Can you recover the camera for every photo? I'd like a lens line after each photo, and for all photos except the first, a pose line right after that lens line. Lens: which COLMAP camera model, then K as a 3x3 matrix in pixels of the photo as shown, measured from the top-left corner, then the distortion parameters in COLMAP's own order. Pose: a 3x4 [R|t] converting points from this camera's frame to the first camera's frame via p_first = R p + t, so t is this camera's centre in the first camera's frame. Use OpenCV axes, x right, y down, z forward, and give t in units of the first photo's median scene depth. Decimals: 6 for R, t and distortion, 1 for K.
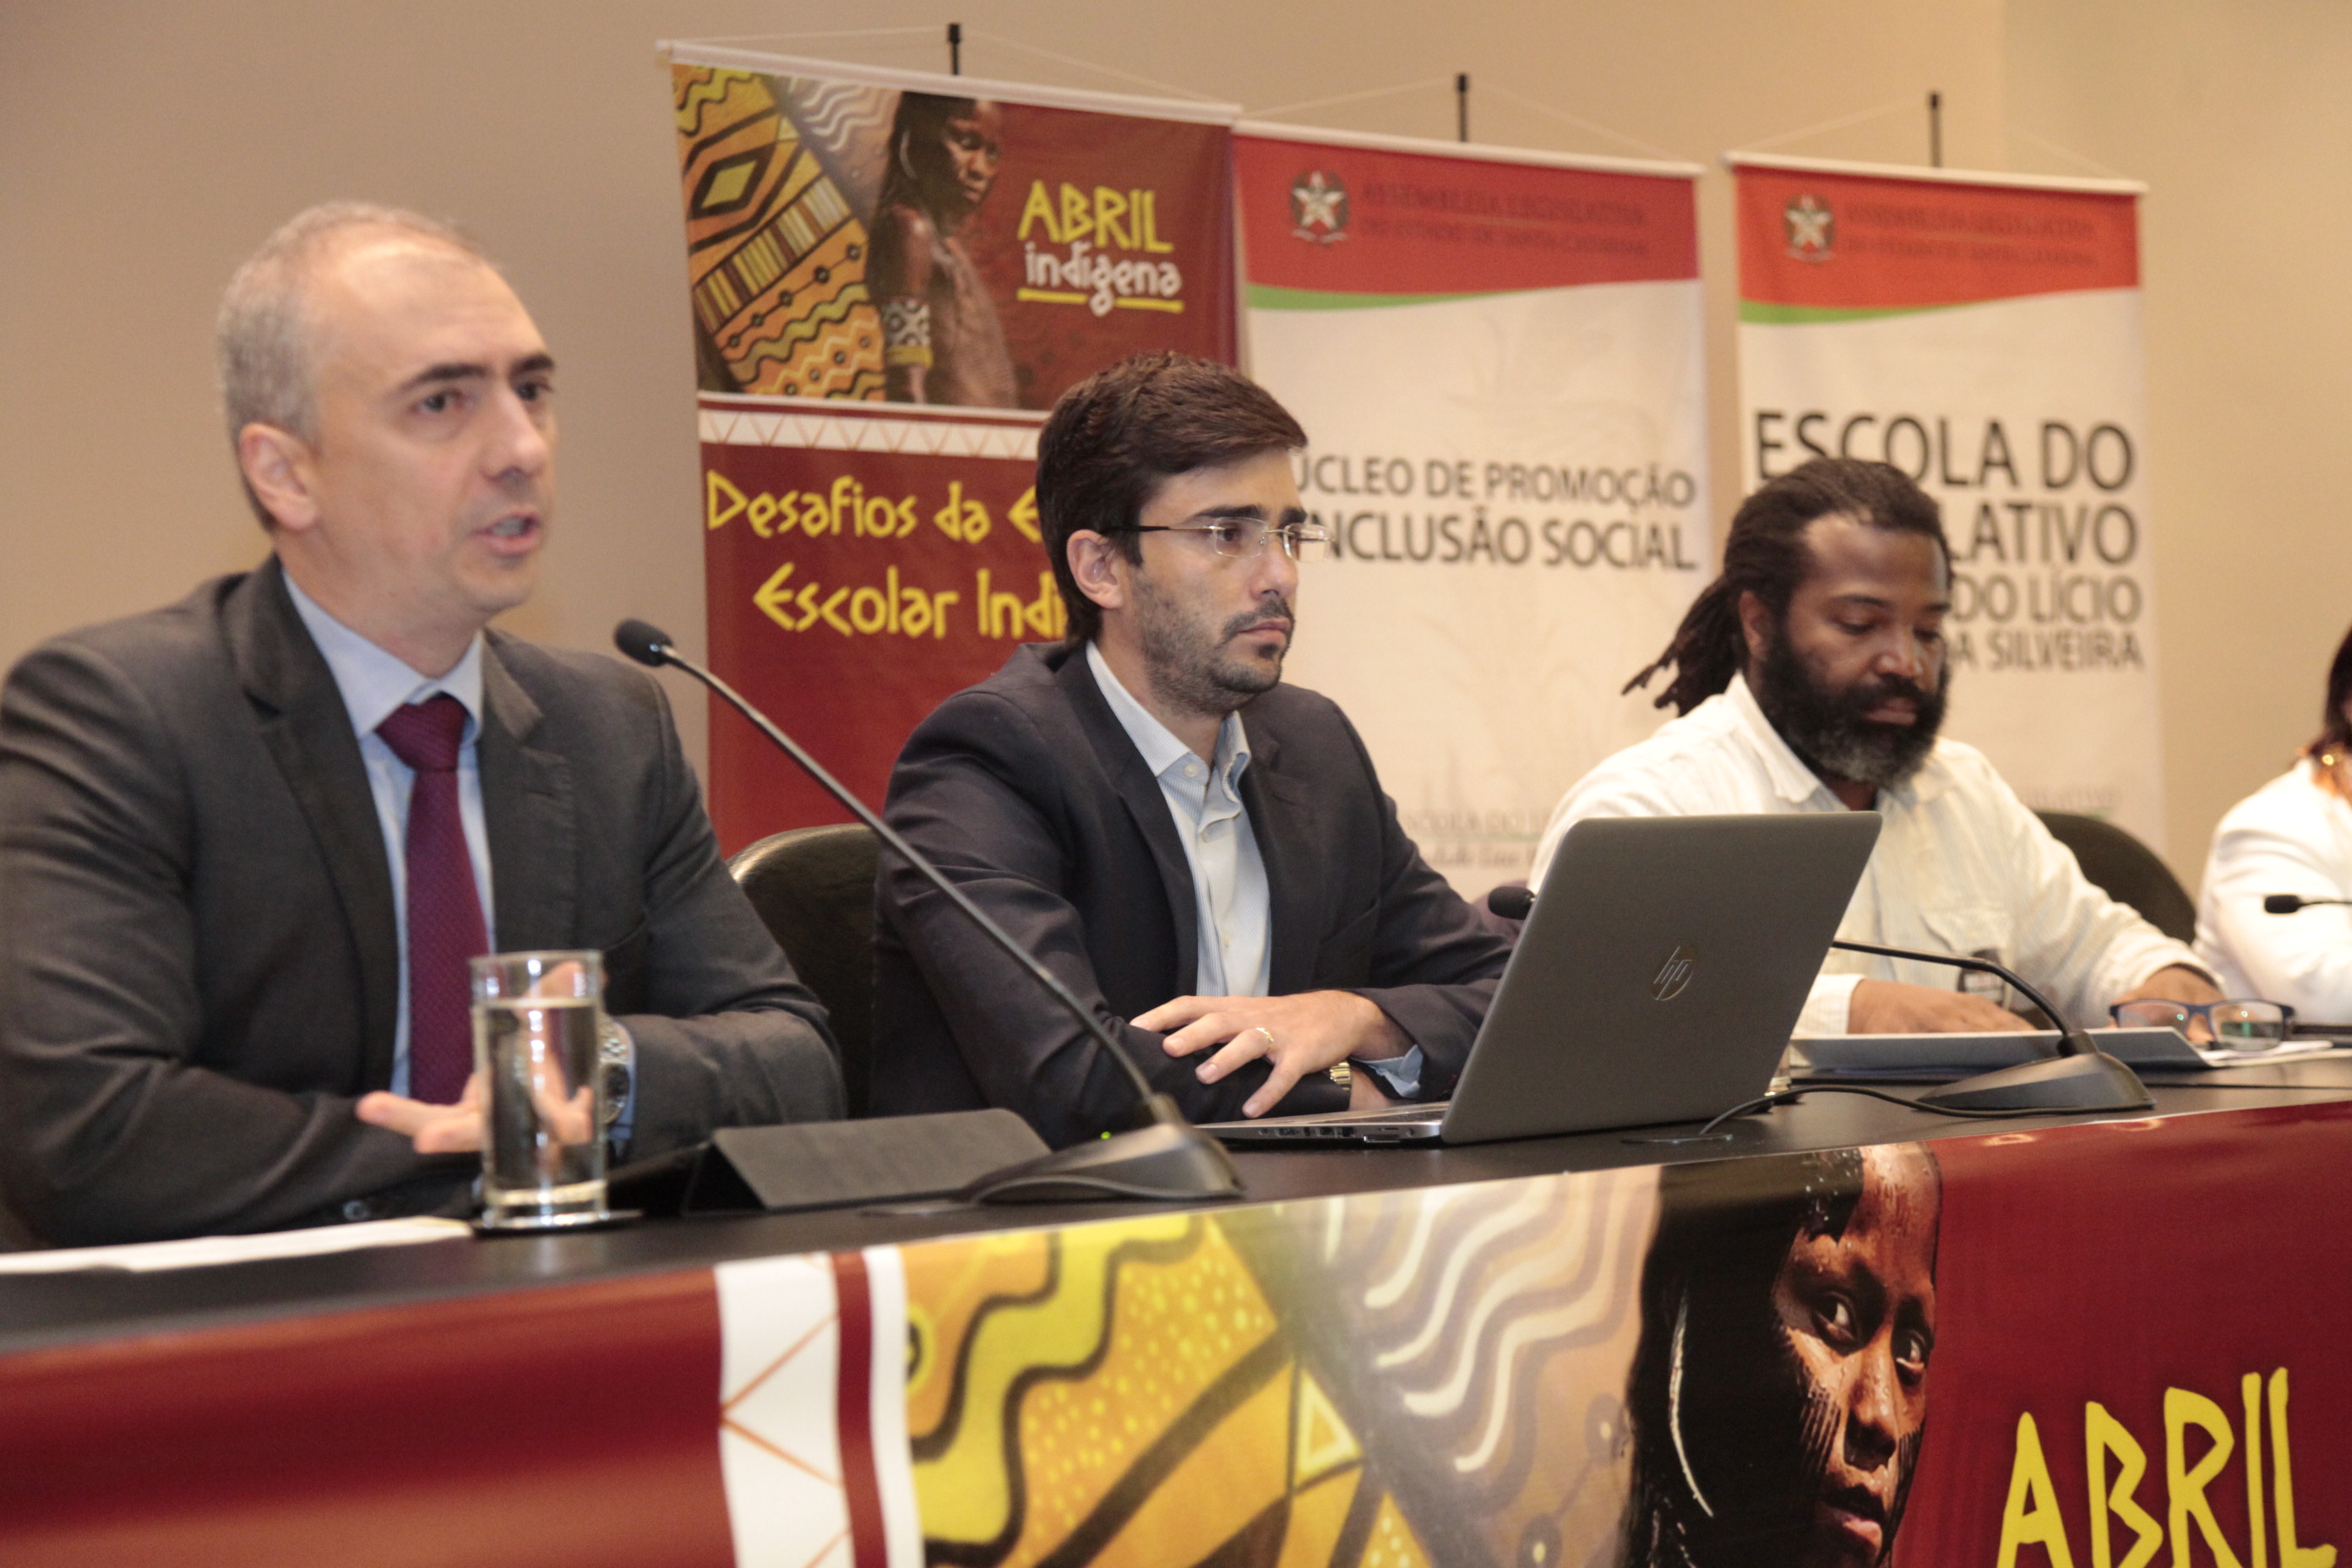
lens RADIAL K [[4167.6, 0, 1229.0], [0, 4167.6, 794.4], [0, 0, 1]] dist [0.242718, 0.000000]
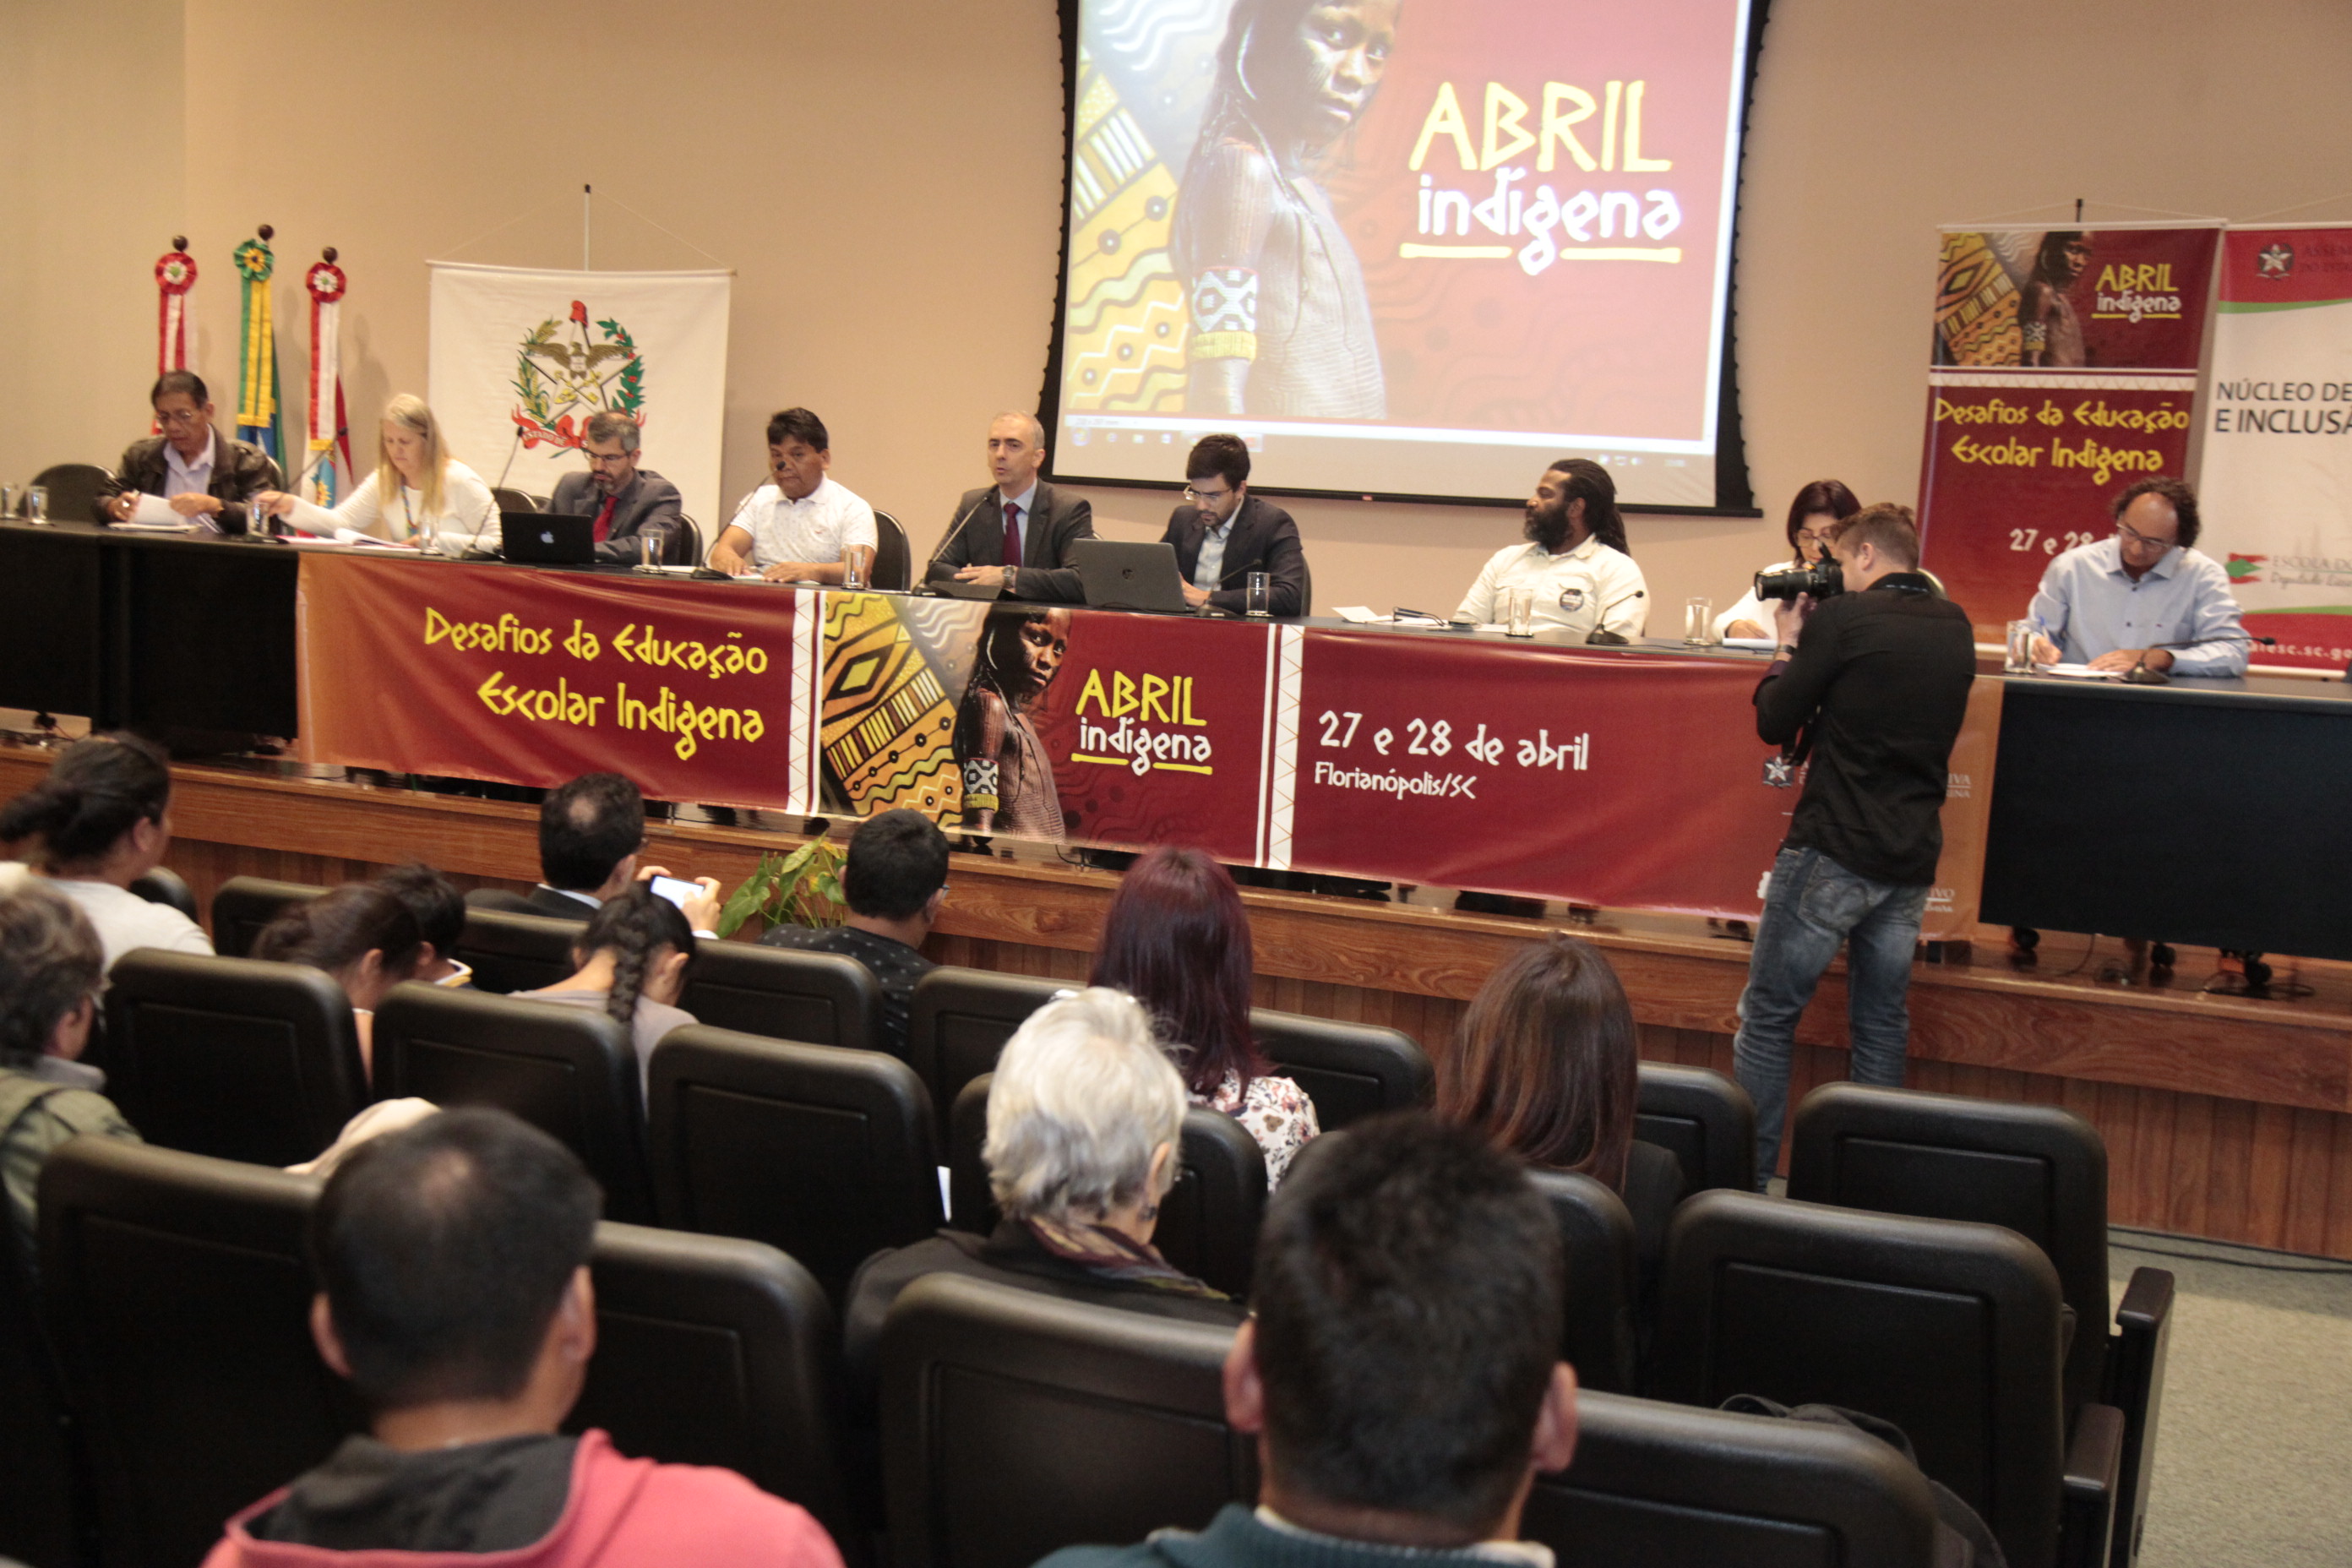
lens RADIAL K [[2707.5, 0, 1131.6], [0, 2707.5, 749.6], [0, 0, 1]] dist [0.100706, 0.000000]
pose [[0.310436, 0.139550, -0.940295, 1.288321], [-0.032109, 0.990141, 0.136347, -0.076329], [0.950052, -0.012135, 0.311856, 0.032807]]
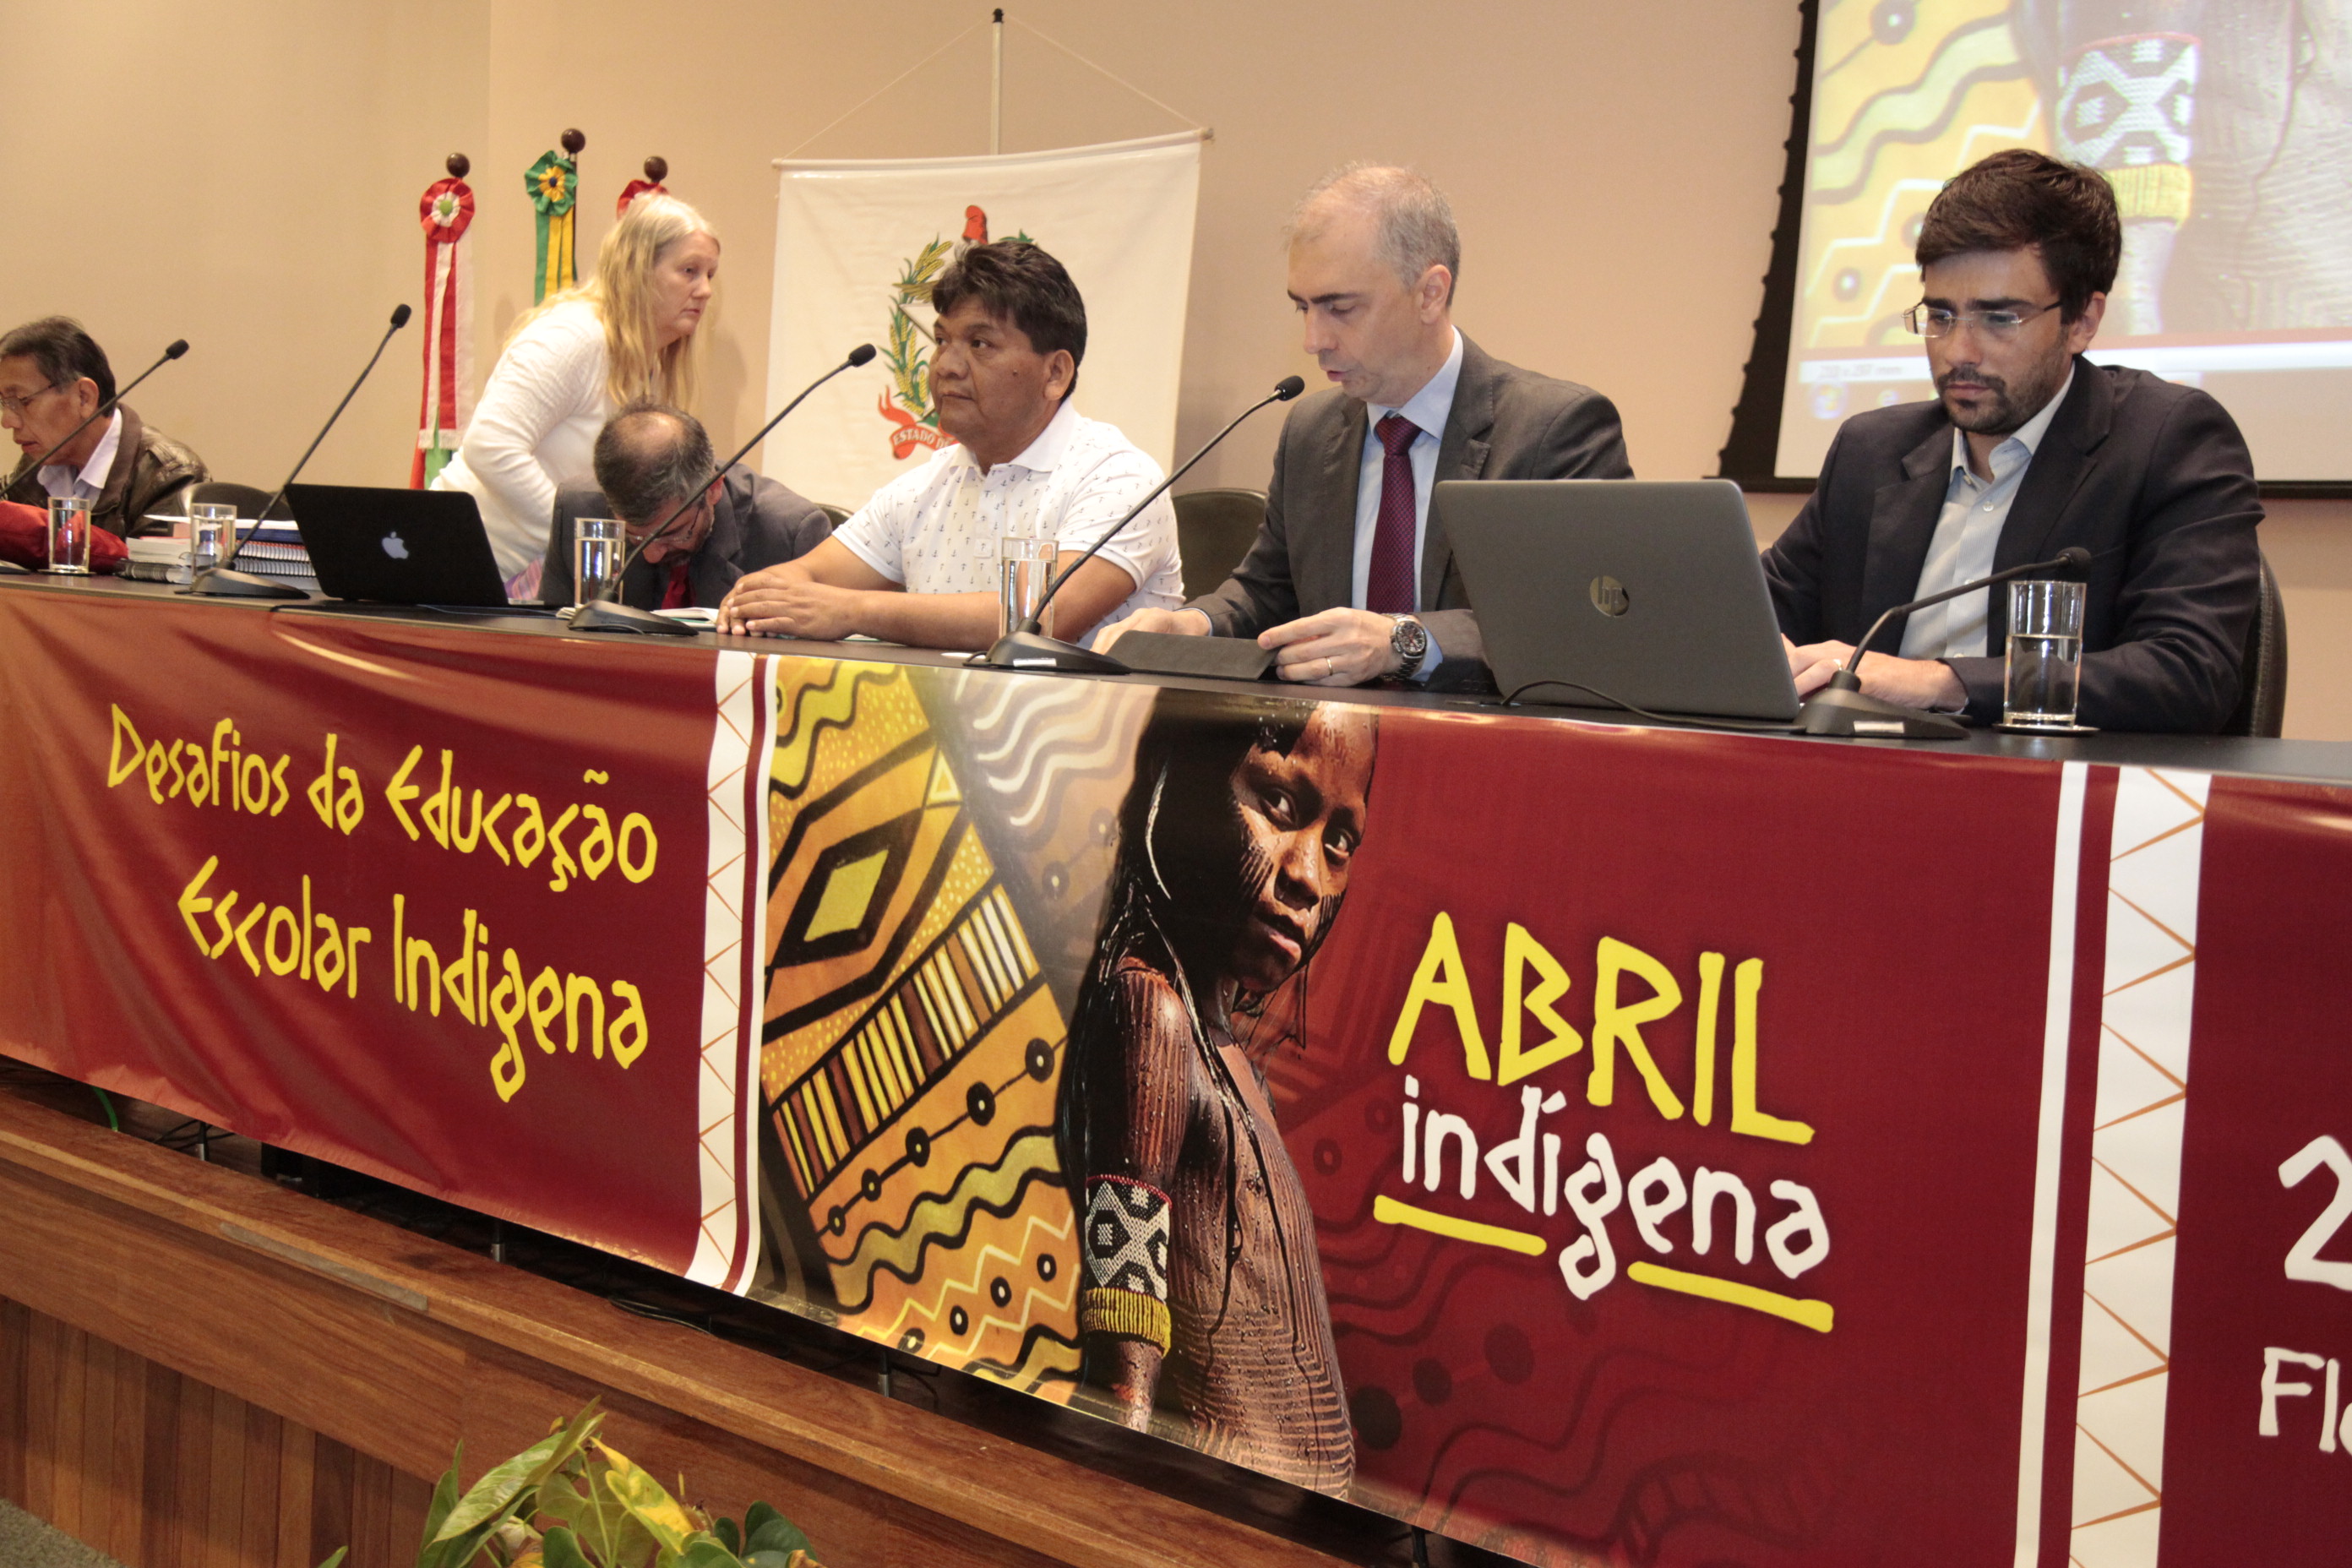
lens RADIAL K [[2707.5, 0, 1216.3], [0, 2707.5, 802.6], [0, 0, 1]] dist [0.100706, 0.000000]
pose [[-0.001315, 0.115519, -0.993304, 0.443030], [-0.012048, 0.993231, 0.115526, 0.003562], [0.999927, 0.012119, 0.000086, 0.383355]]
